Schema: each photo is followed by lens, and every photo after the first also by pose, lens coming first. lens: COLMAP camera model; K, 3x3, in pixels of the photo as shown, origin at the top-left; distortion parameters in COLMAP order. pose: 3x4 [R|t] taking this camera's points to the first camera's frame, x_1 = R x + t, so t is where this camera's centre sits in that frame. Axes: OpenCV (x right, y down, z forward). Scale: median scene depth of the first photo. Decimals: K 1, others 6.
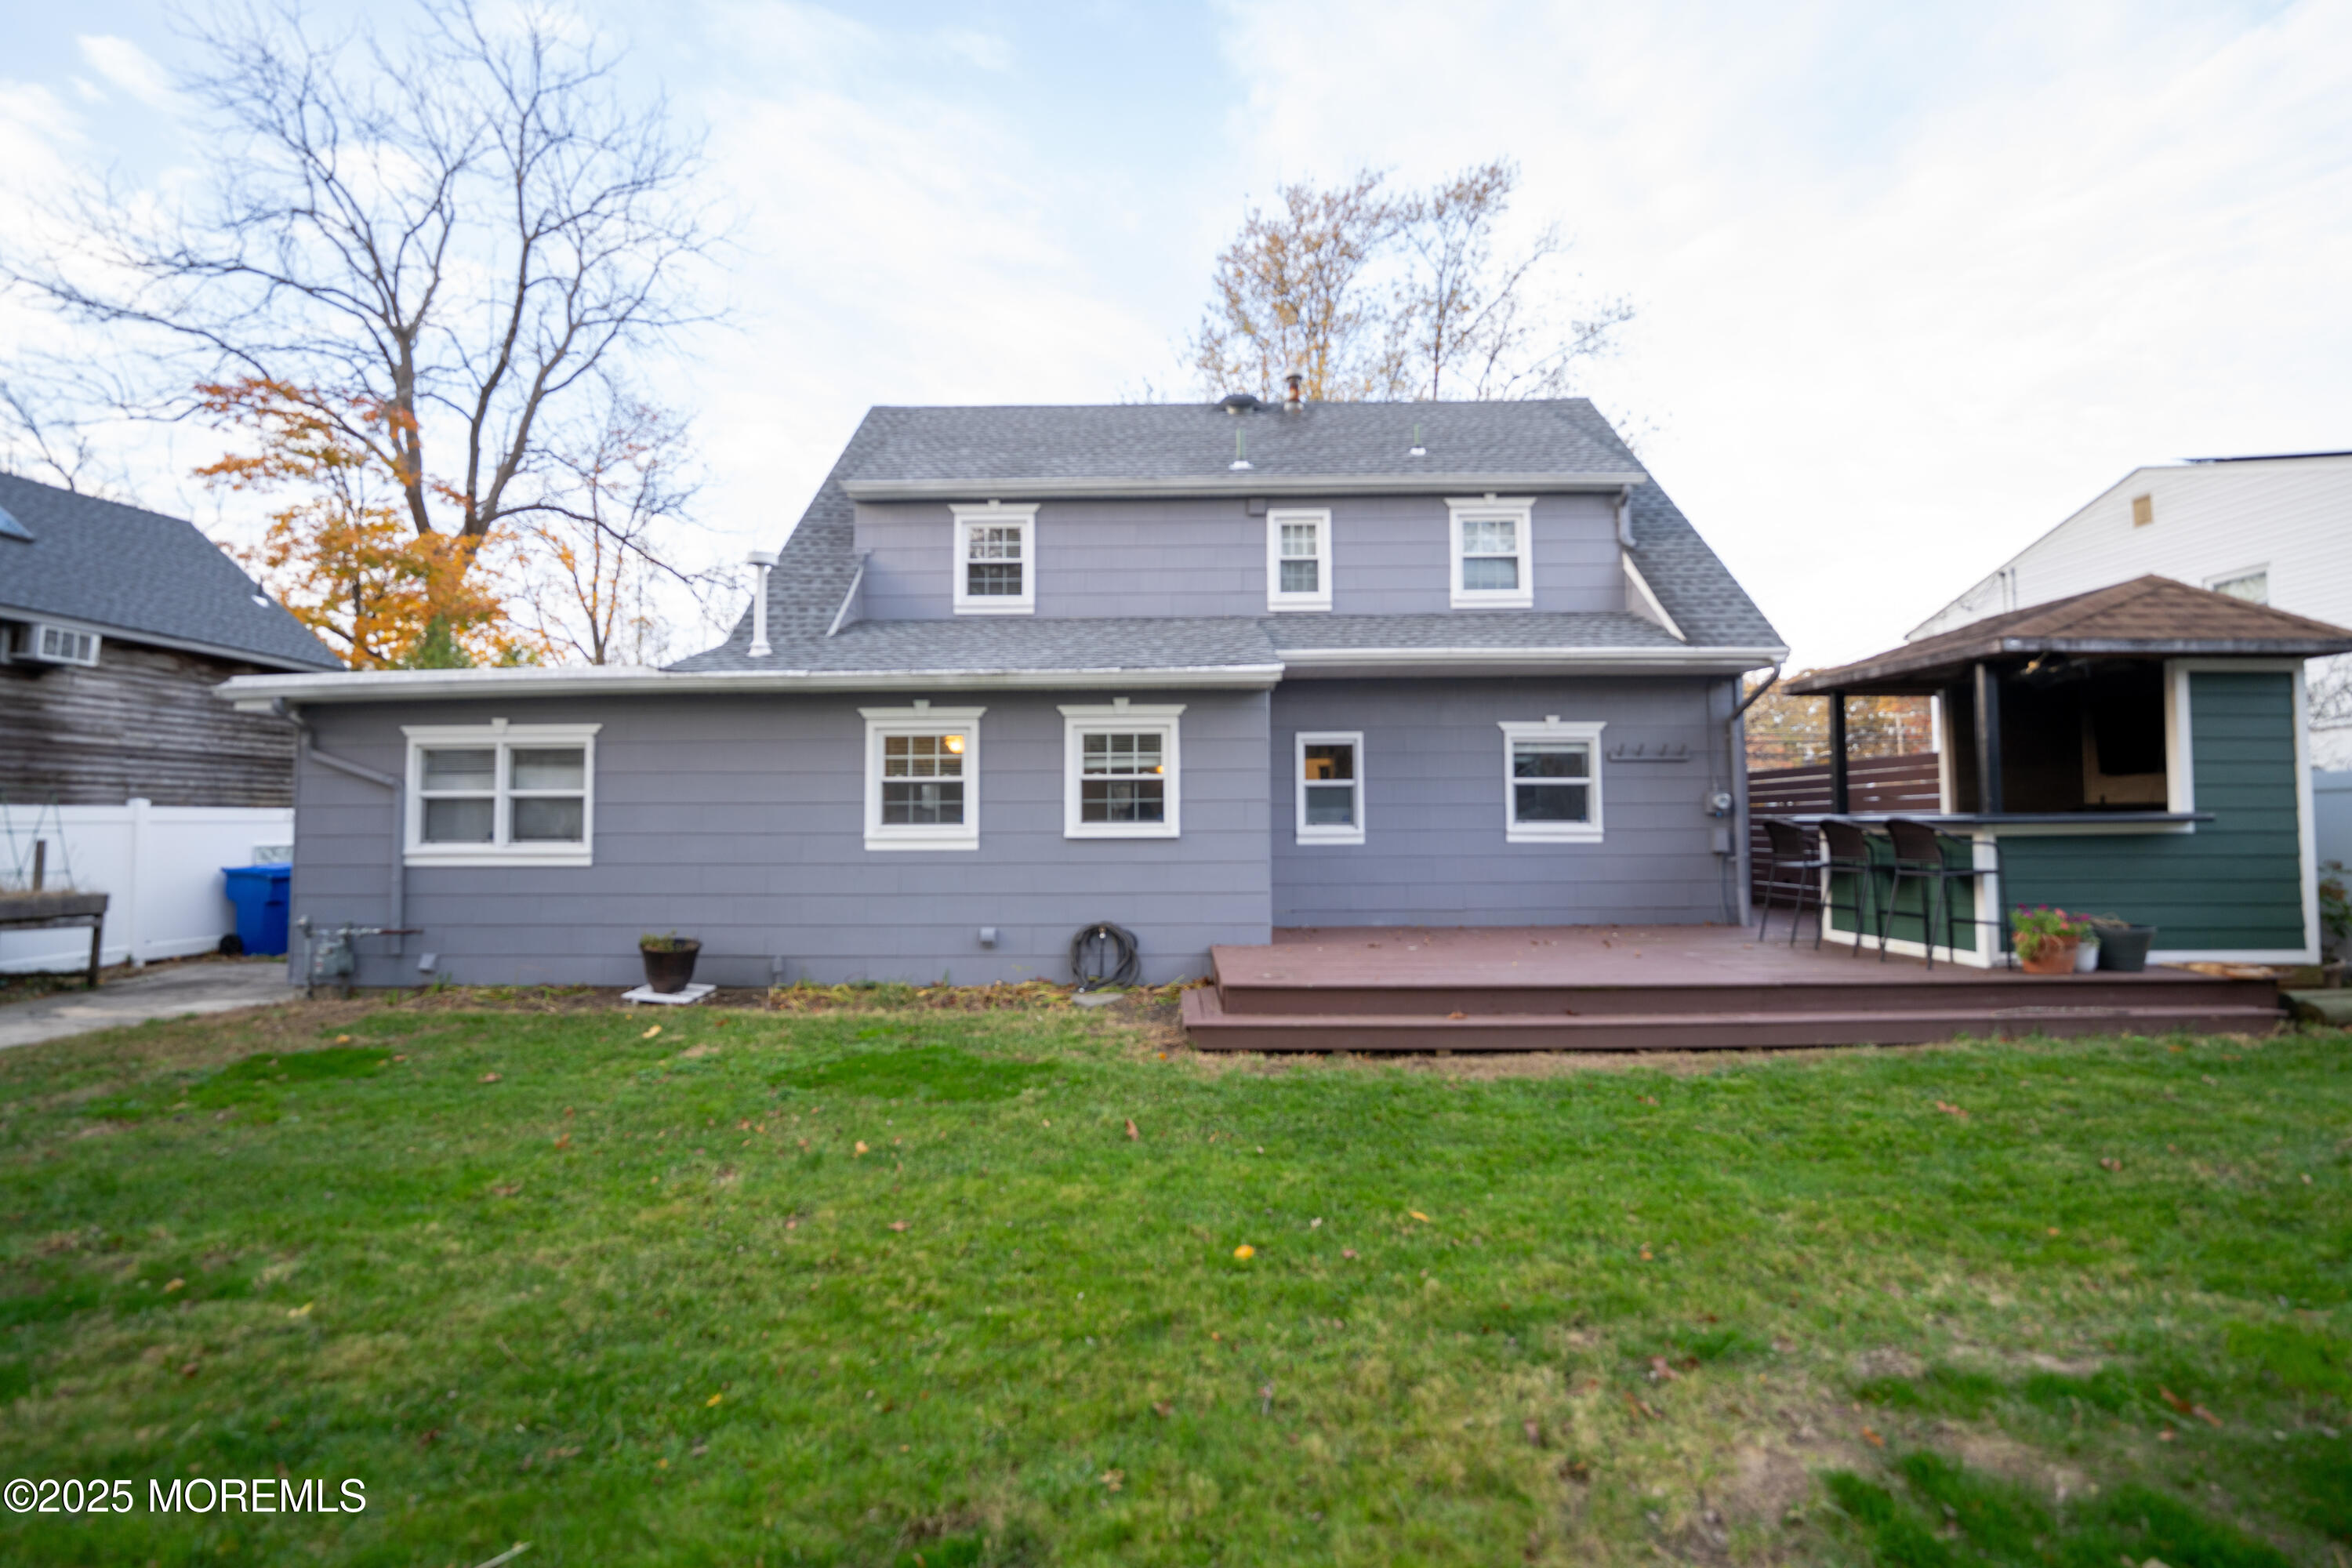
lens RADIAL K [[961.2, 0, 1176.0], [0, 961.2, 784.0], [0, 0, 1]] dist [-0.011641, 0.000076]
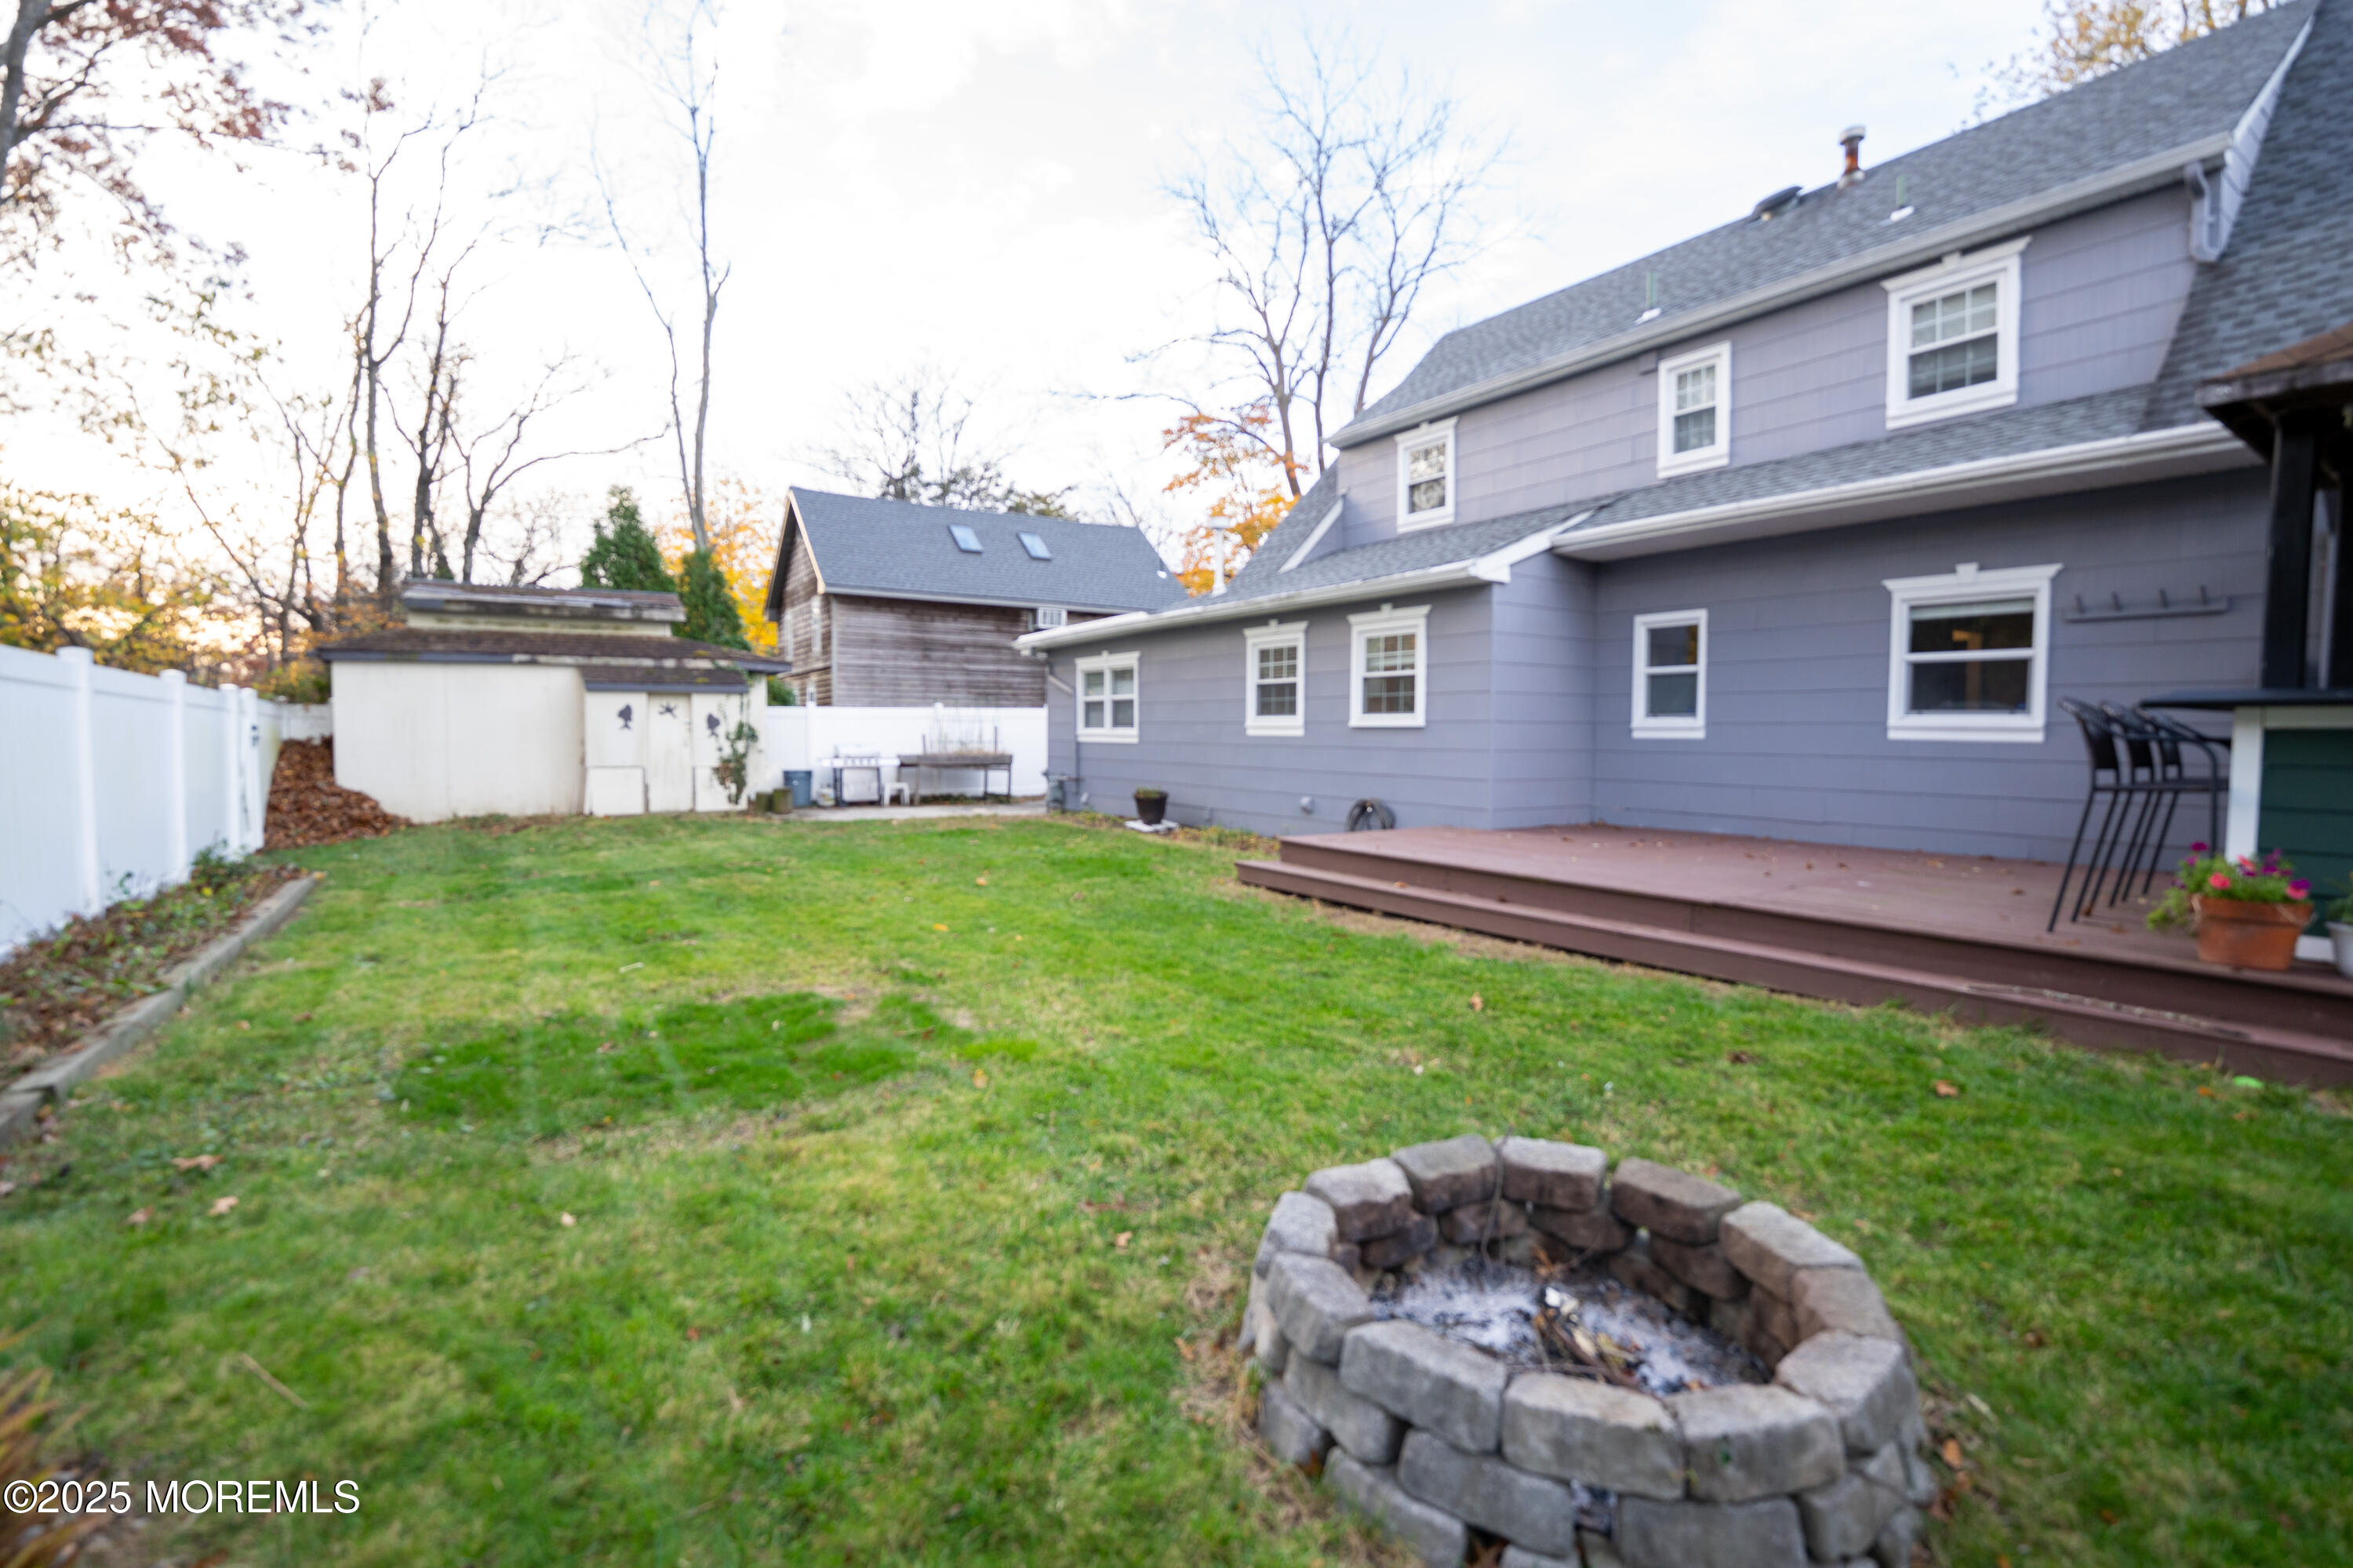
lens RADIAL K [[1013.6, 0, 1176.5], [0, 1013.6, 784.0], [0, 0, 1]] dist [-0.016241, -0.000298]
pose [[0.583272, 0.051510, -0.810642, 0.665493], [0.029888, 0.995950, 0.084790, 0.011561], [0.811727, -0.073684, 0.579370, 0.075282]]
